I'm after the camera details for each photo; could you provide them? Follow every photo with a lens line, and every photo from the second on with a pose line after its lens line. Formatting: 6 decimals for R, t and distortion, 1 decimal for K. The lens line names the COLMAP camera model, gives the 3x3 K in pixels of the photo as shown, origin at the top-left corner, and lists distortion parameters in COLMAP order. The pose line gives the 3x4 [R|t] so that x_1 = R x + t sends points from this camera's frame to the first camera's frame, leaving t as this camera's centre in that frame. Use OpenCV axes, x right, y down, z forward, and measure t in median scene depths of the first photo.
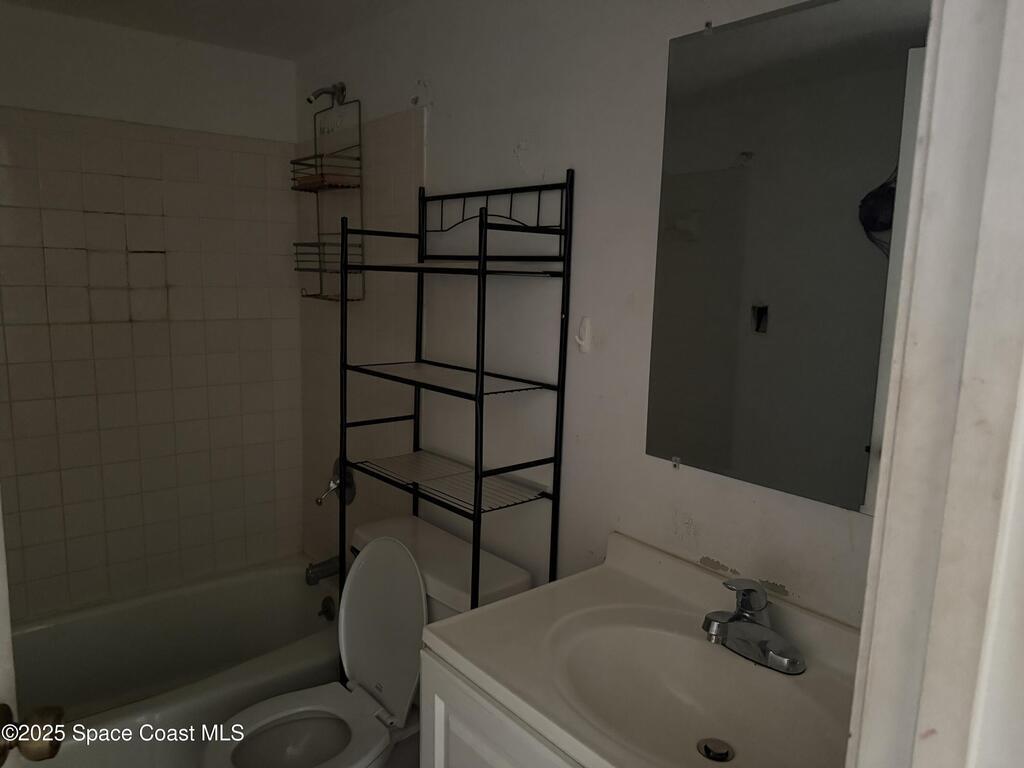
lens RADIAL K [[724.7, 0, 514.2], [0, 724.7, 383.5], [0, 0, 1]] dist [0.039267, -0.029973]
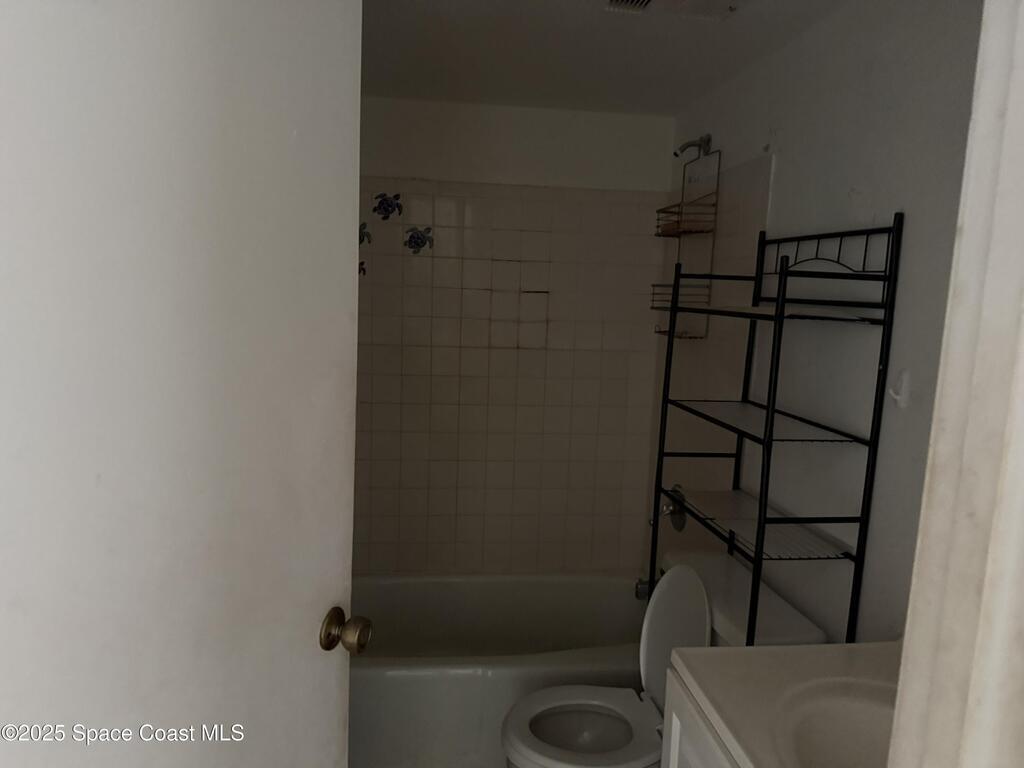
lens RADIAL K [[724.7, 0, 508.3], [0, 724.7, 387.7], [0, 0, 1]] dist [0.039267, -0.029973]
pose [[0.842046, 0.080273, -0.533400, 0.143762], [-0.098993, 0.995067, -0.006525, -0.011191], [0.530244, 0.058297, 0.845838, -0.041278]]
